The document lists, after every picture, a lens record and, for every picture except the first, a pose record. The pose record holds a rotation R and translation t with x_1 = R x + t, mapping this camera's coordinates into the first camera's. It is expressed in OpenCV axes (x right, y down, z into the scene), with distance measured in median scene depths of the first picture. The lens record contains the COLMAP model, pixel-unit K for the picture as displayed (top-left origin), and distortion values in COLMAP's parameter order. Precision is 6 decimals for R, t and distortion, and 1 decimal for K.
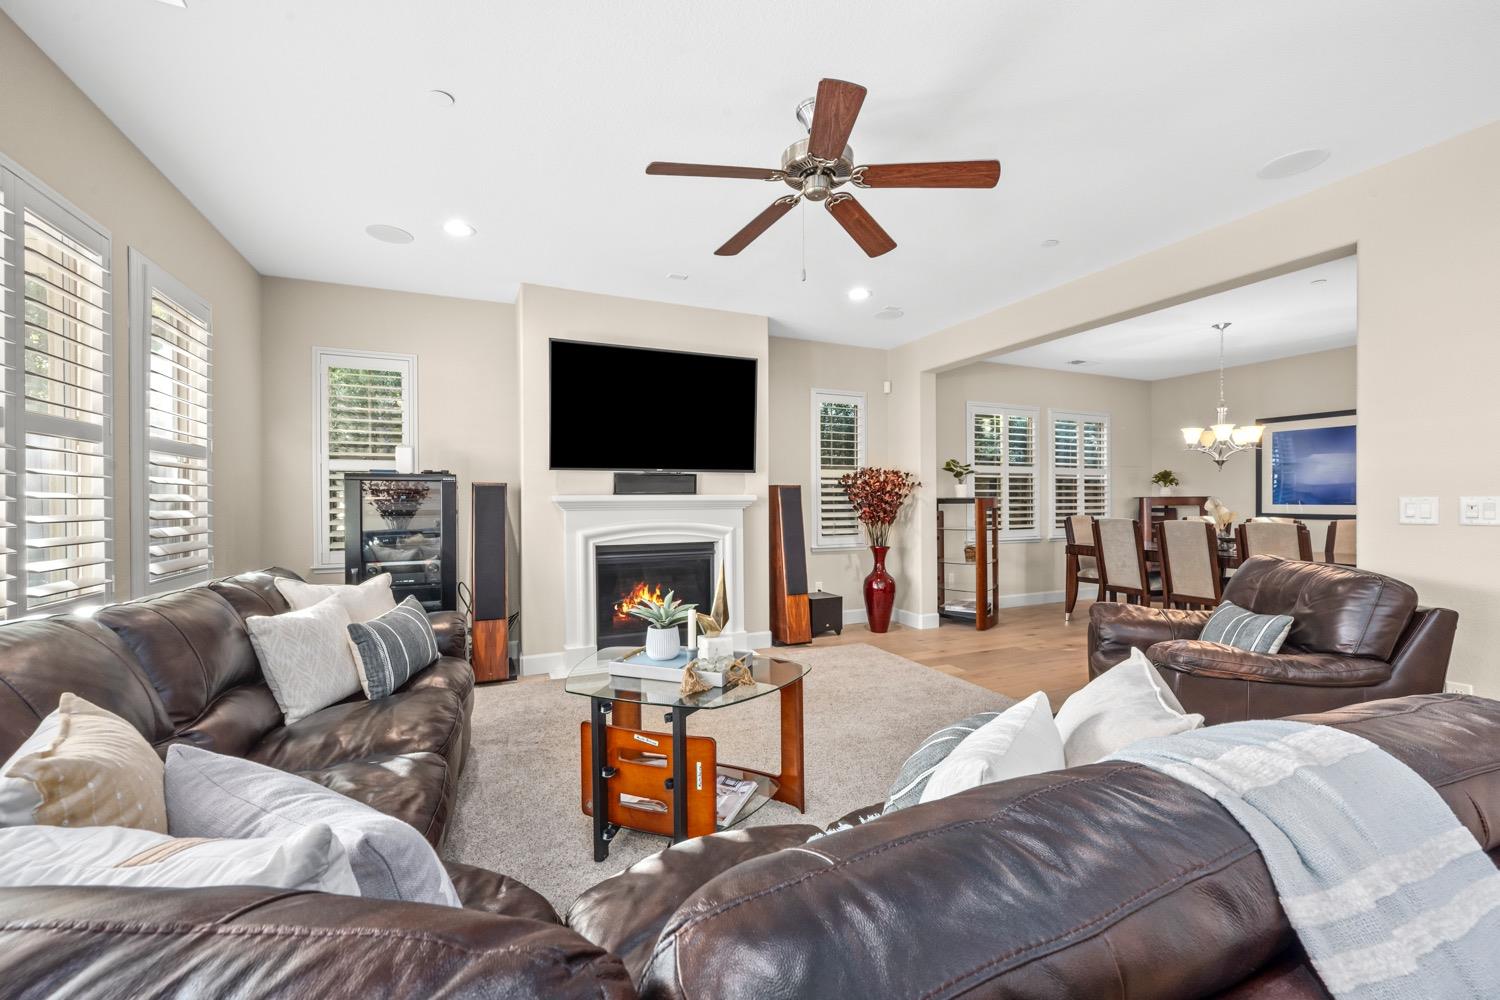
lens RADIAL K [[594.3, 0, 750.0], [0, 594.3, 500.0], [0, 0, 1]] dist [-0.001655, -0.000161]
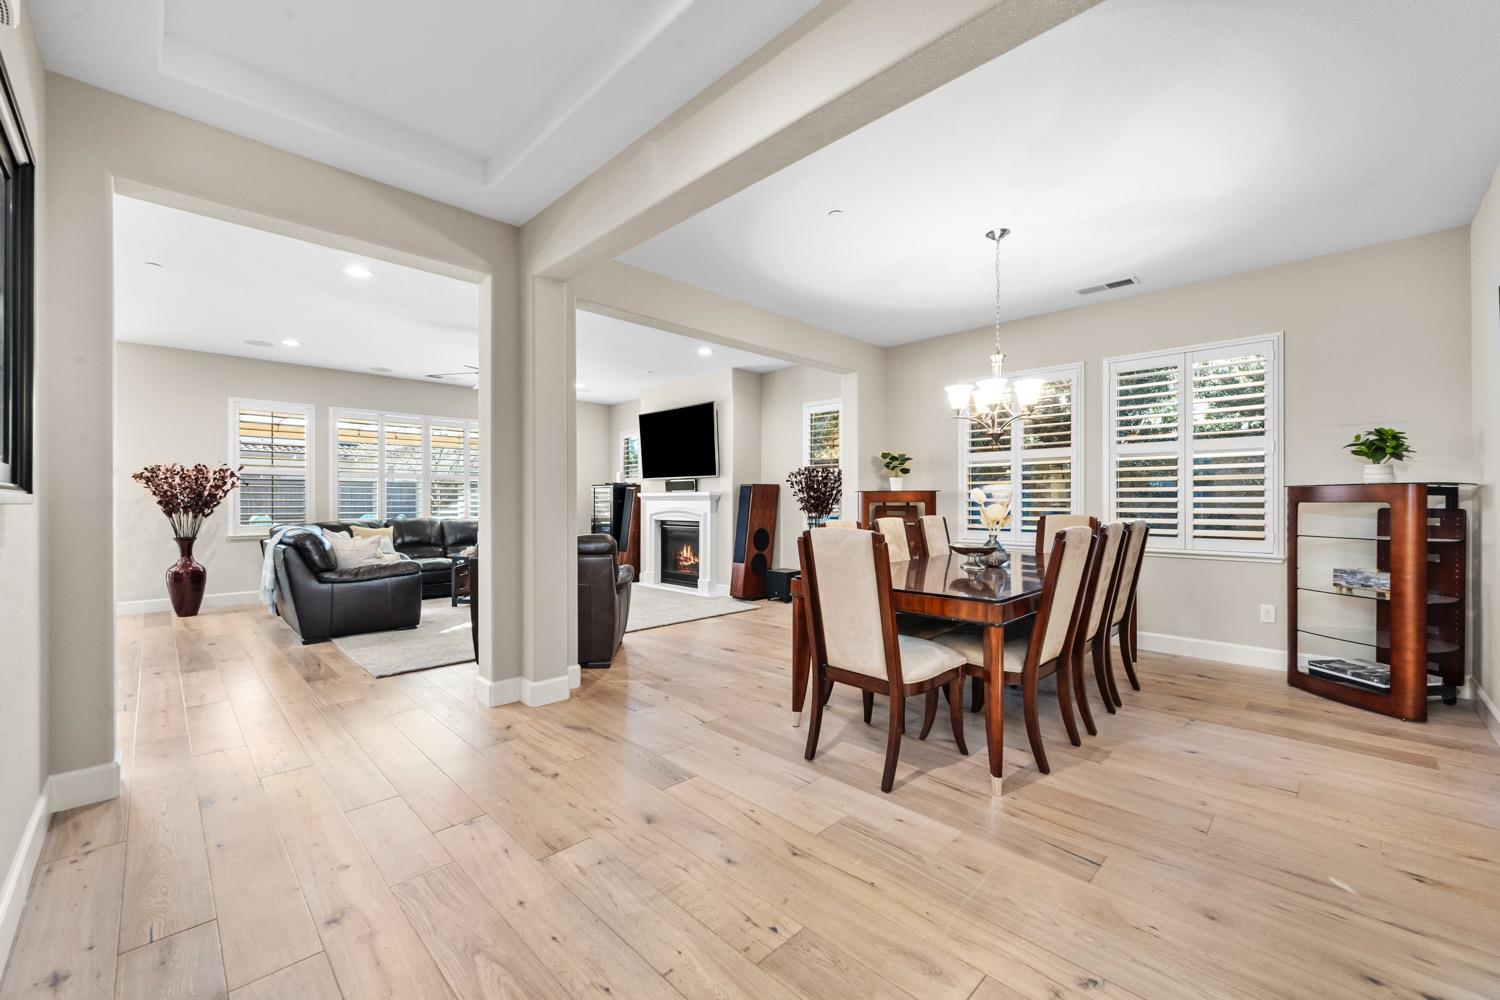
lens RADIAL K [[594.3, 0, 750.0], [0, 594.3, 500.0], [0, 0, 1]] dist [-0.001655, -0.000161]
pose [[0.351876, 0.007836, -0.936014, 1.324408], [0.004503, 0.999939, 0.010063, -0.001011], [0.936036, -0.007756, 0.351819, 0.504504]]
